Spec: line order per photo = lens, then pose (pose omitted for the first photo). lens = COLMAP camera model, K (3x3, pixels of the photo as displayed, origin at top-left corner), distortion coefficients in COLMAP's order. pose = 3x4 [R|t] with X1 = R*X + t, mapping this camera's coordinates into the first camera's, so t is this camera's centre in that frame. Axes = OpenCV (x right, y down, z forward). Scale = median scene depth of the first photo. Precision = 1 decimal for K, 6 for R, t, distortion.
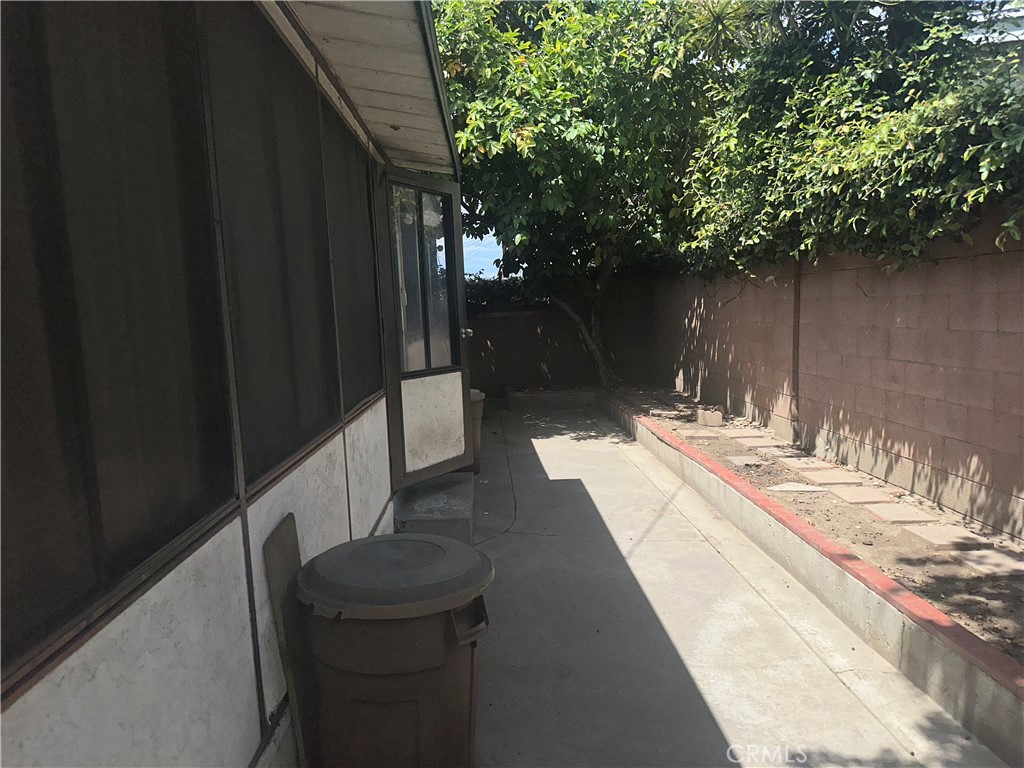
lens RADIAL K [[740.1, 0, 512.3], [0, 740.1, 387.1], [0, 0, 1]] dist [0.078664, -0.065564]
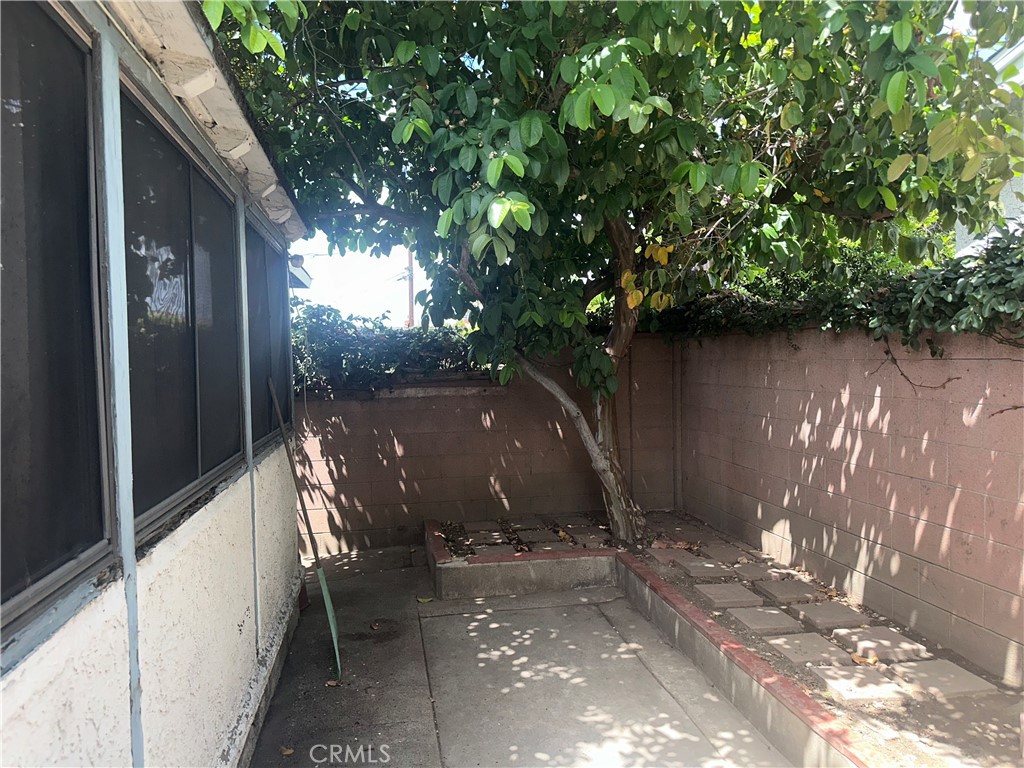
lens RADIAL K [[740.1, 0, 512.7], [0, 740.1, 382.8], [0, 0, 1]] dist [0.078664, -0.065564]
pose [[0.991199, 0.016830, 0.131306, -0.021556], [-0.007124, 0.997230, -0.074038, -0.069753], [-0.132188, 0.072451, 0.988573, 0.478688]]
